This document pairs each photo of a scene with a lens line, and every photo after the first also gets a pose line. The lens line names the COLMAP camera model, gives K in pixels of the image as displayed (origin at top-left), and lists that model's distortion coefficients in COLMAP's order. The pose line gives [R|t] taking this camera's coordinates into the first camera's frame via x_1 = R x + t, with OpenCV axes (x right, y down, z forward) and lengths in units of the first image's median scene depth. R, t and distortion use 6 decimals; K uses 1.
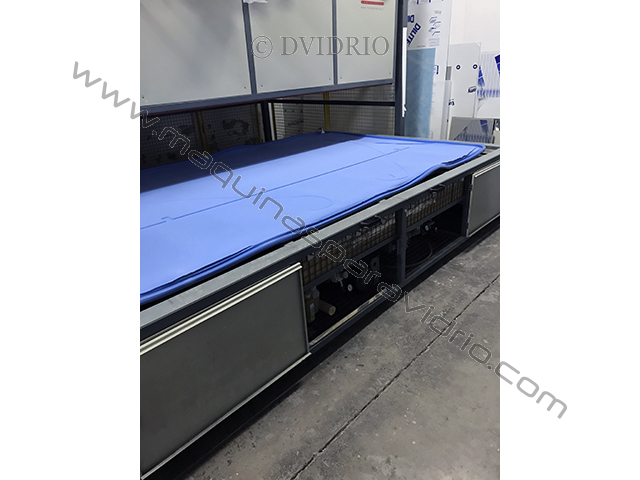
lens RADIAL K [[398.7, 0, 322.4], [0, 398.7, 253.4], [0, 0, 1]] dist [-0.000252, -0.034895]
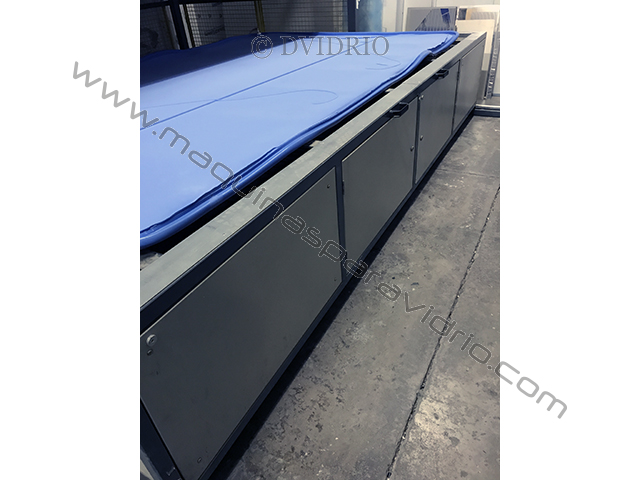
lens RADIAL K [[398.7, 0, 322.4], [0, 398.7, 253.4], [0, 0, 1]] dist [-0.000252, -0.034895]
pose [[0.963137, -0.157975, 0.217741, -0.141757], [0.125644, 0.979868, 0.155151, 0.033687], [-0.237867, -0.122073, 0.963596, 0.131702]]
